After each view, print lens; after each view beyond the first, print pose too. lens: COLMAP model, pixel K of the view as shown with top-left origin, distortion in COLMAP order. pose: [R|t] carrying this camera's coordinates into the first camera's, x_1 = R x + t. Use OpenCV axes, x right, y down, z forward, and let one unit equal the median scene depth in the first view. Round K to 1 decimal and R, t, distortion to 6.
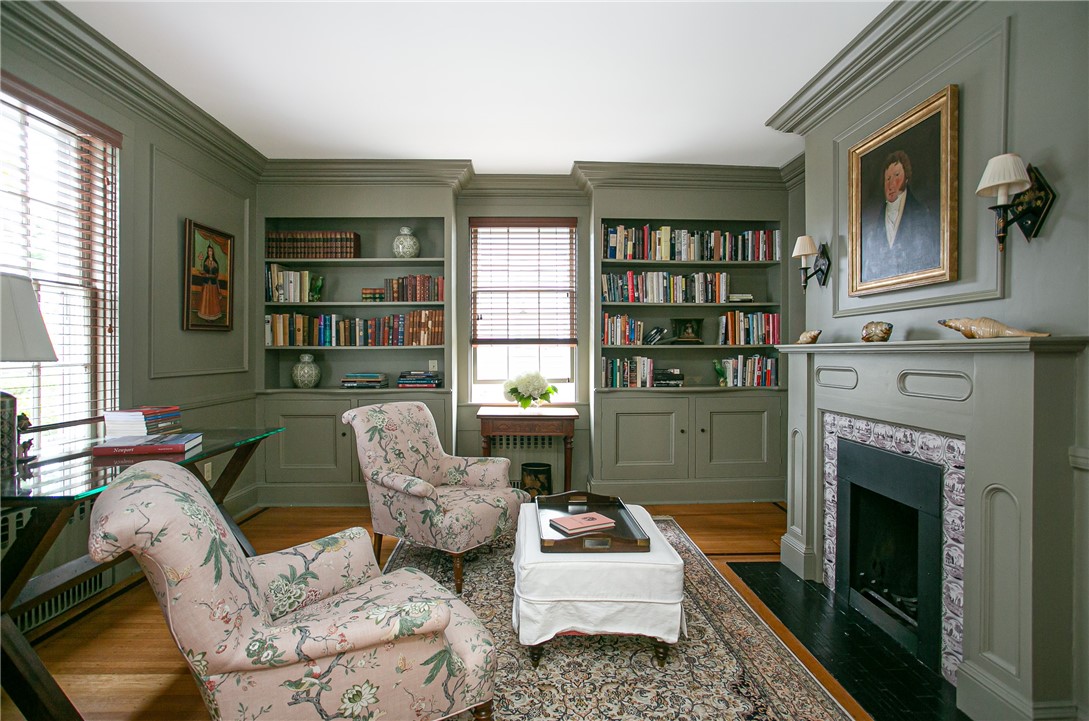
lens RADIAL K [[521.2, 0, 535.9], [0, 521.2, 353.5], [0, 0, 1]] dist [-0.062434, 0.026583]
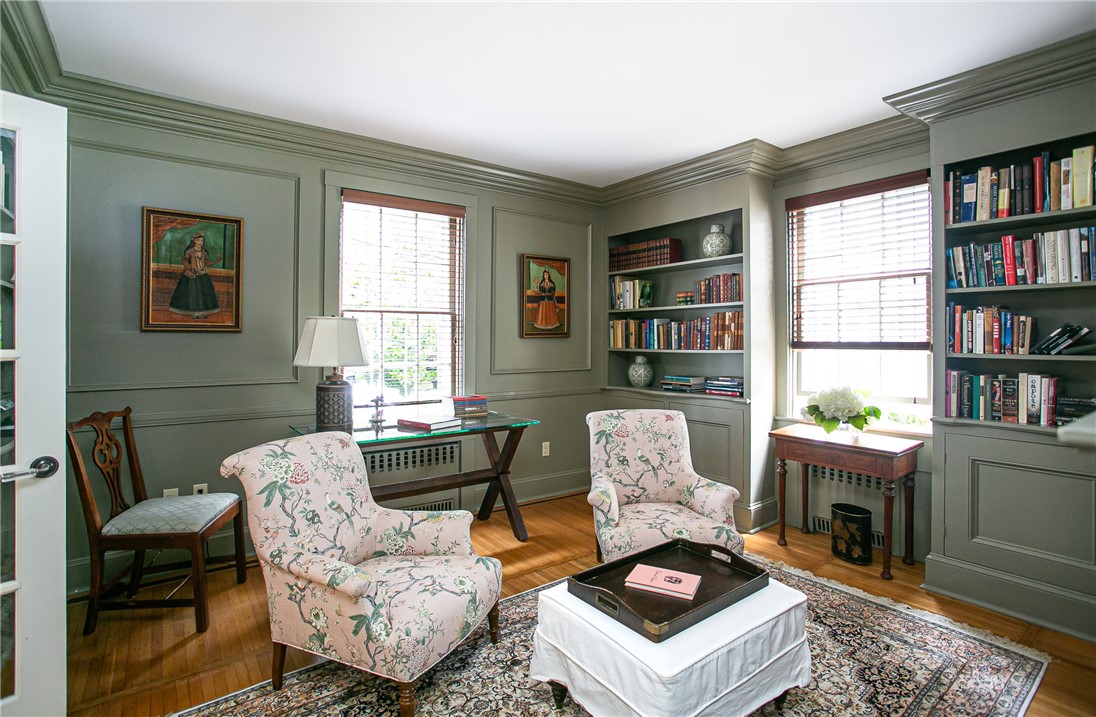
lens RADIAL K [[528.9, 0, 551.3], [0, 528.9, 330.3], [0, 0, 1]] dist [-0.069917, 0.030410]
pose [[0.585620, -0.013540, -0.810473, 0.358312], [-0.005157, 0.999778, -0.020429, -0.029544], [0.810570, 0.016143, 0.585420, 0.199233]]
